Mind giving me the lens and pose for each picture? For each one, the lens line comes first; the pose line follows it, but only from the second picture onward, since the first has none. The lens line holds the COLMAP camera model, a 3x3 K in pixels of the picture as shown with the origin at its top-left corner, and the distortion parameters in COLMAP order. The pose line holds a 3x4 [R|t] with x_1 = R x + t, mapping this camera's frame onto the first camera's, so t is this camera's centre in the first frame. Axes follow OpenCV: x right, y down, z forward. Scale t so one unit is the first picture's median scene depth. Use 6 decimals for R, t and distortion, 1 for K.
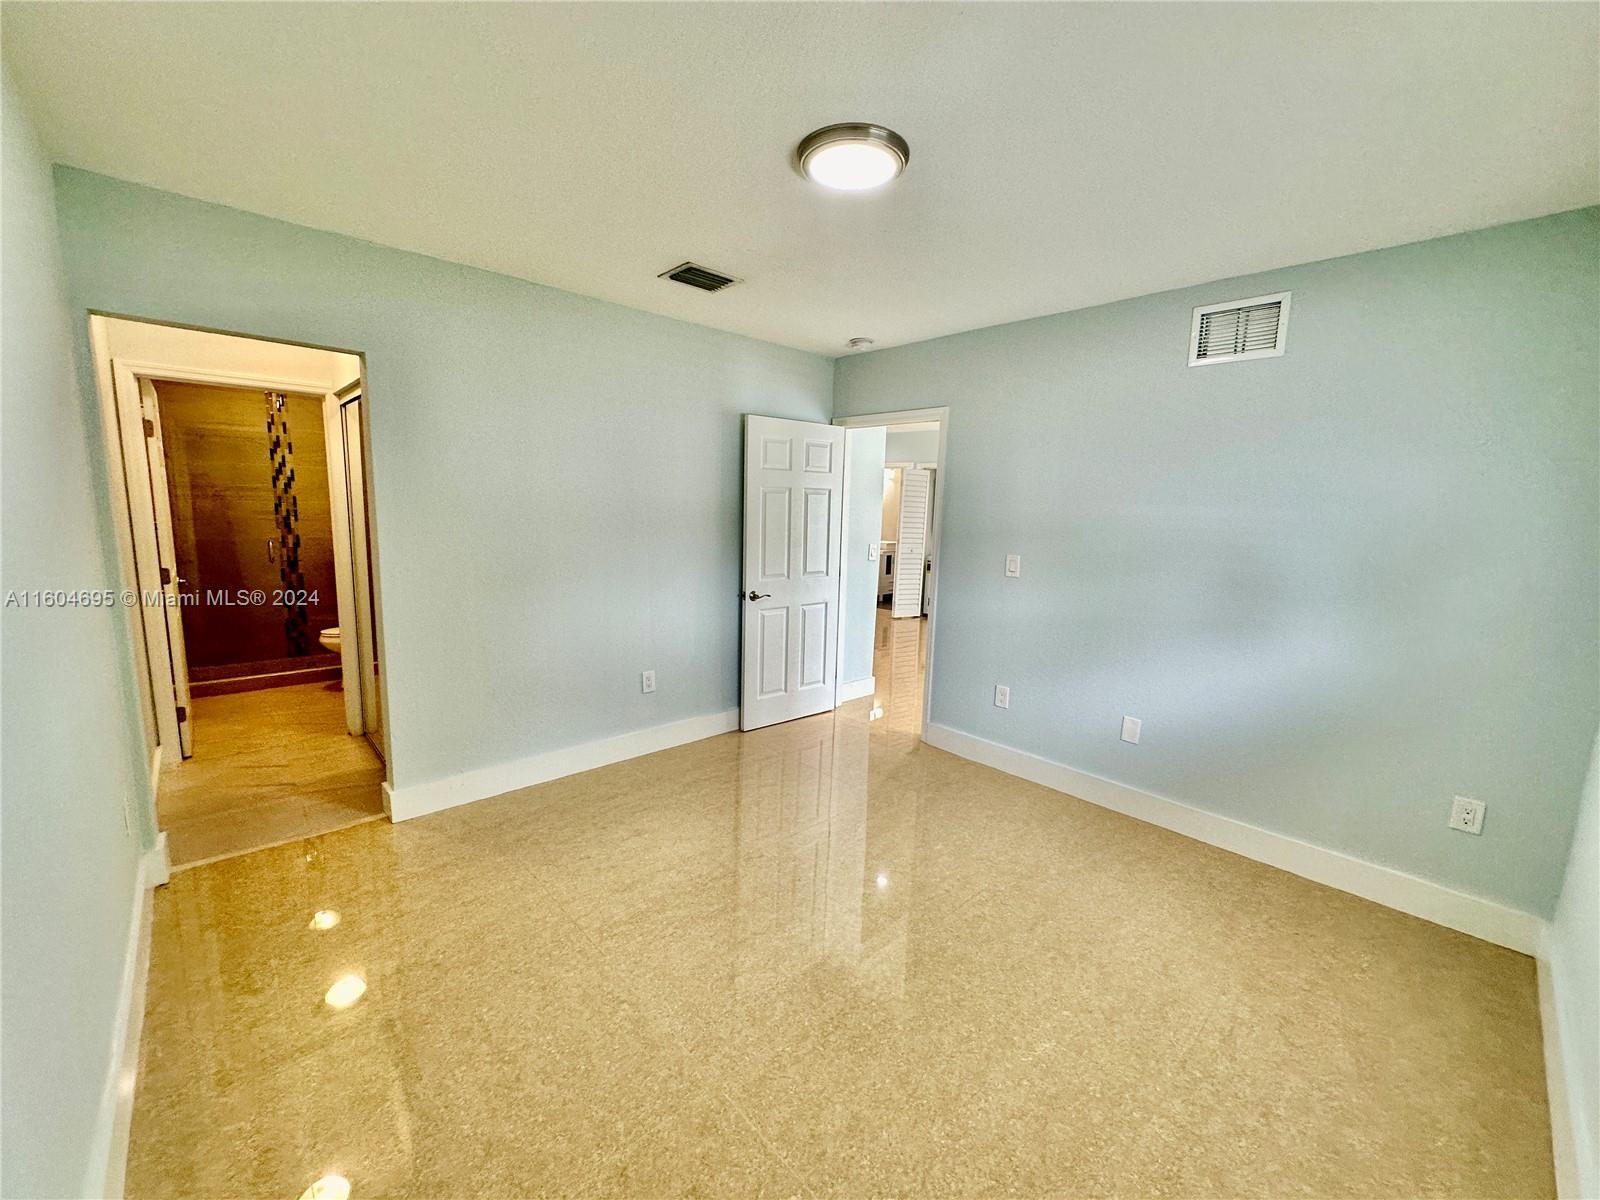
lens RADIAL K [[638.6, 0, 794.7], [0, 638.6, 609.5], [0, 0, 1]] dist [-0.004030, 0.000847]
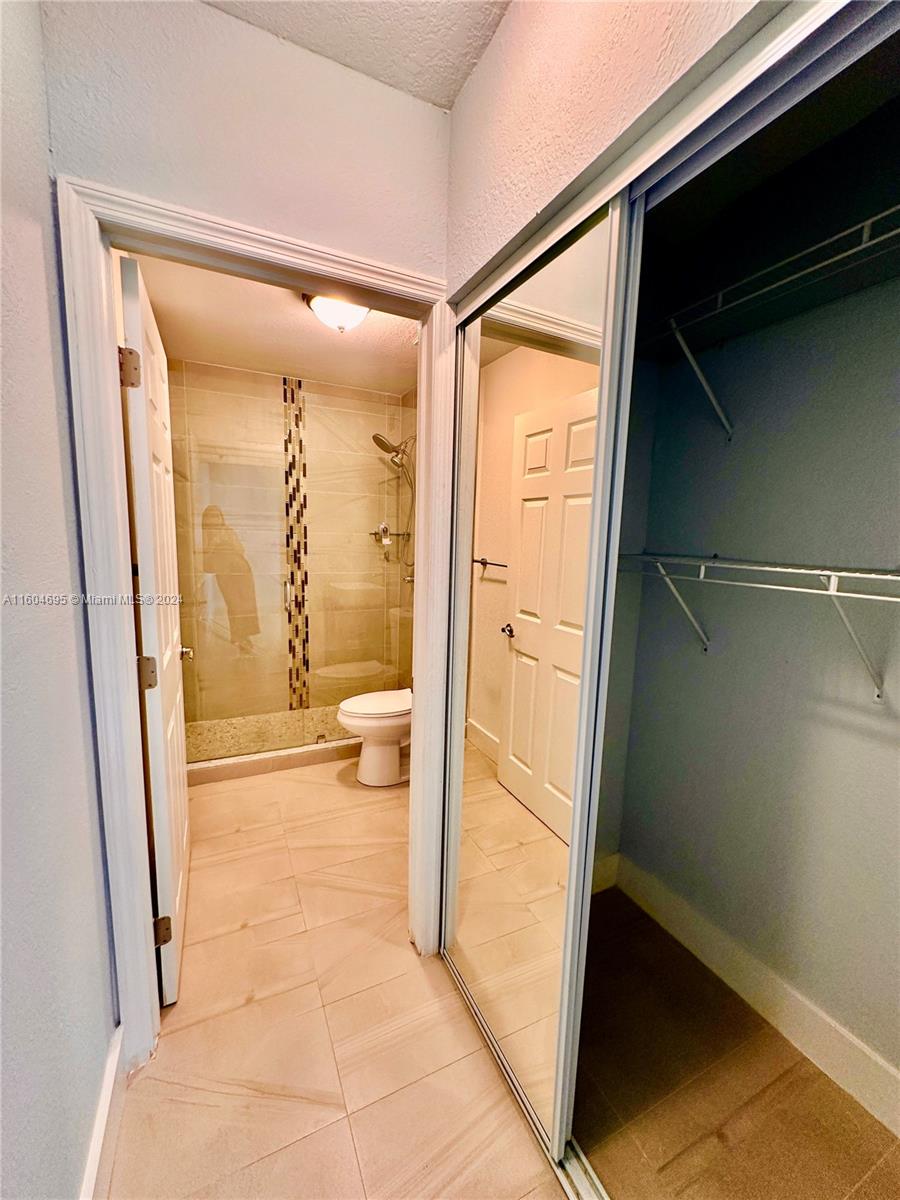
lens RADIAL K [[479.0, 0, 450.5], [0, 479.0, 603.6], [0, 0, 1]] dist [-0.004030, 0.000847]
pose [[0.956174, 0.031910, -0.291054, -0.412427], [-0.039468, 0.999018, -0.020132, -0.068726], [0.290125, 0.030737, 0.956495, 0.447602]]
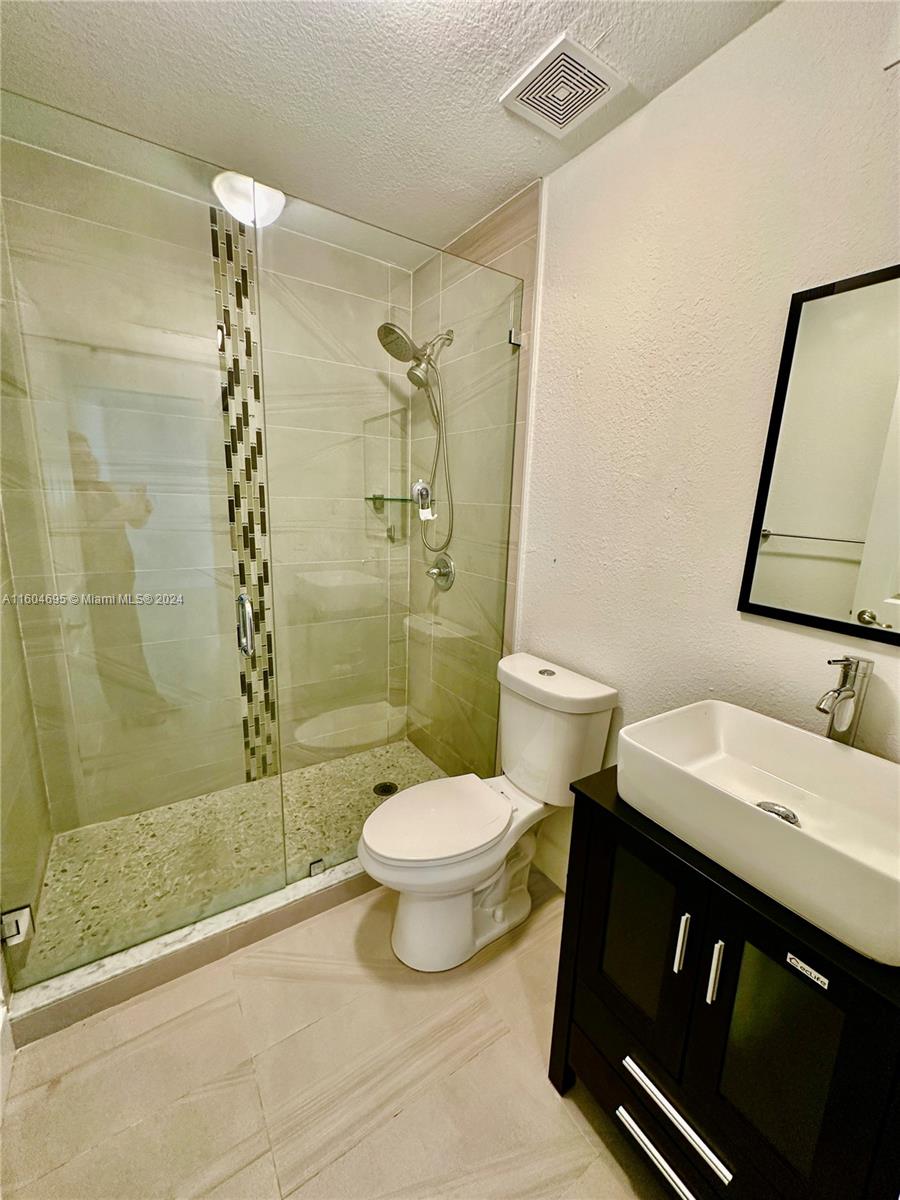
lens RADIAL K [[479.0, 0, 451.9], [0, 479.0, 602.3], [0, 0, 1]] dist [-0.004030, 0.000847]
pose [[0.986650, 0.028764, -0.160295, -0.579287], [-0.021077, 0.998554, 0.049448, -0.108032], [0.161486, -0.045410, 0.985830, 0.652090]]
